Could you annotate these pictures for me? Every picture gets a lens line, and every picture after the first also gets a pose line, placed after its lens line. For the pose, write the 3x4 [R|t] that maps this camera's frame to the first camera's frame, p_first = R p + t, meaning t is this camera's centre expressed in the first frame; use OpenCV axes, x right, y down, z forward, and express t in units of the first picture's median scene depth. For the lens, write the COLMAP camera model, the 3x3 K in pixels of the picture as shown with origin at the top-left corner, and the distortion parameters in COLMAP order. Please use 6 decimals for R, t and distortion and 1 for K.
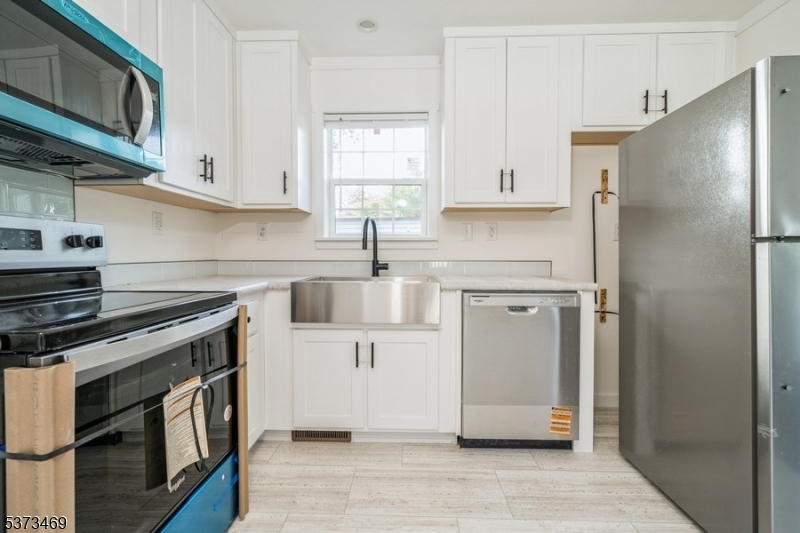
lens RADIAL K [[354.2, 0, 397.2], [0, 354.2, 261.9], [0, 0, 1]] dist [-0.001192, 0.001649]
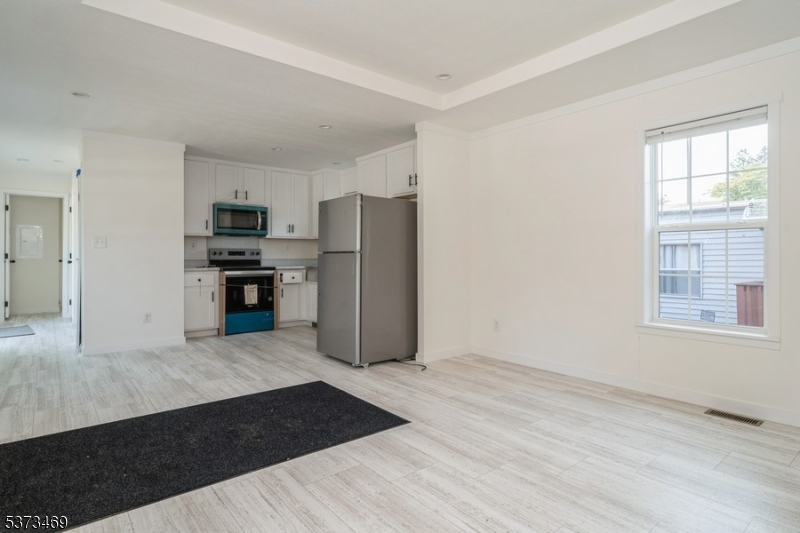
lens RADIAL K [[434.7, 0, 394.6], [0, 434.7, 261.5], [0, 0, 1]] dist [0.002361, 0.002657]
pose [[0.654646, 0.004496, -0.755922, 0.588427], [-0.014382, 0.999875, -0.006508, 0.016800], [0.755798, 0.015132, 0.654629, -0.669452]]
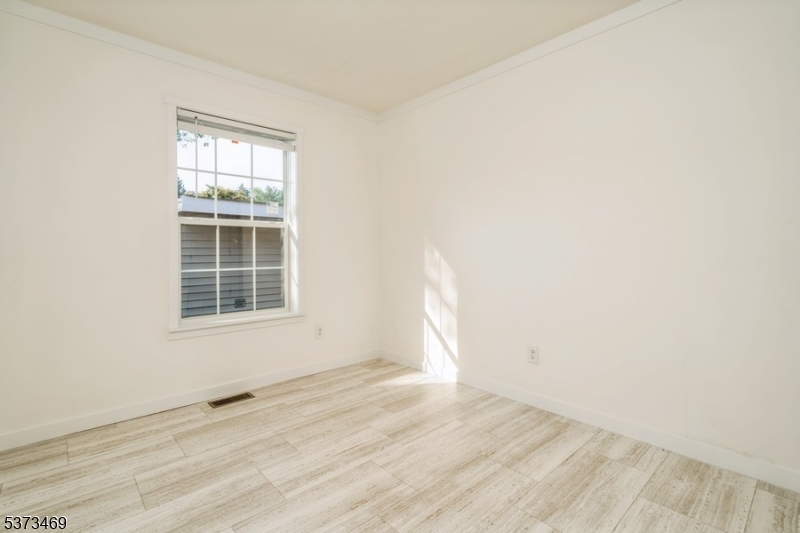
lens RADIAL K [[375.7, 0, 397.5], [0, 375.7, 259.8], [0, 0, 1]] dist [0.001511, 0.002308]
pose [[0.718609, -0.018275, 0.695174, -0.667041], [0.019554, 0.999790, 0.006069, 0.003510], [-0.695139, 0.009233, 0.718816, -0.207896]]
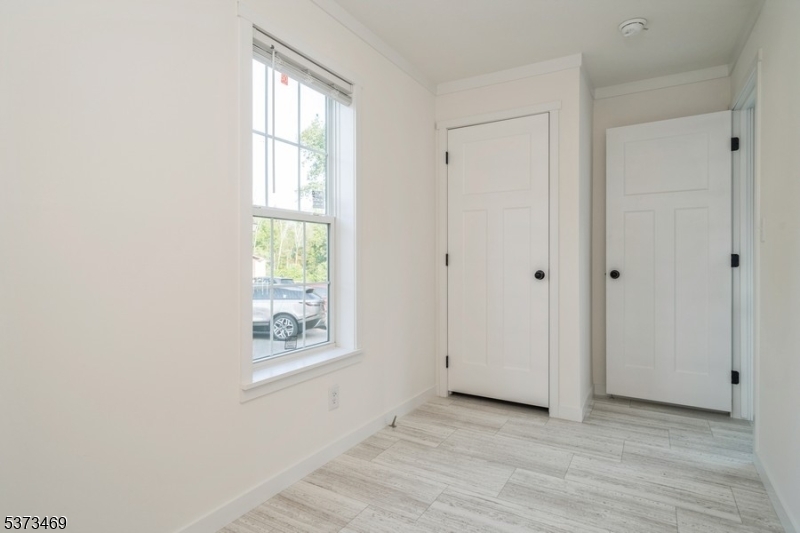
lens RADIAL K [[434.7, 0, 392.7], [0, 434.7, 265.3], [0, 0, 1]] dist [0.002361, 0.002657]
pose [[-0.871894, -0.006771, 0.489647, -0.313682], [0.010416, 0.999422, 0.032368, -0.027285], [-0.489584, 0.033322, -0.871319, 1.095139]]
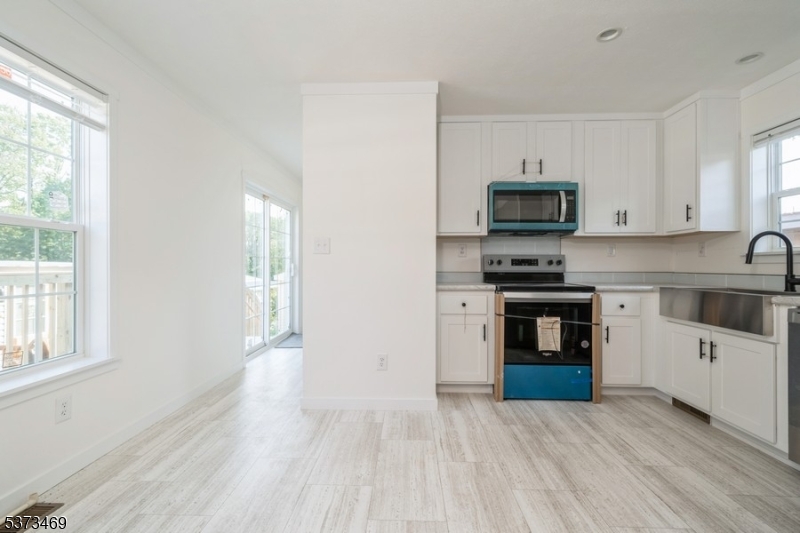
lens RADIAL K [[354.2, 0, 393.9], [0, 354.2, 265.3], [0, 0, 1]] dist [-0.001192, 0.001649]
pose [[-0.003822, -0.000243, -0.999993, 1.180125], [-0.023301, 0.999728, -0.000154, -0.006128], [0.999721, 0.023300, -0.003826, -0.088669]]
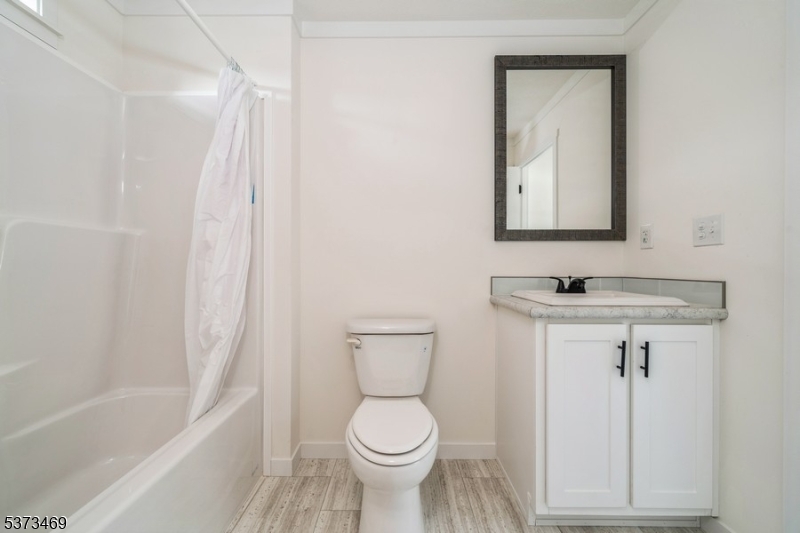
lens RADIAL K [[318.4, 0, 397.8], [0, 318.4, 267.0], [0, 0, 1]] dist [-0.000966, -0.000093]
pose [[-0.023996, 0.002989, 0.999708, -1.016938], [0.017380, 0.999846, -0.002573, -0.016491], [-0.999561, 0.017313, -0.024044, 0.618758]]
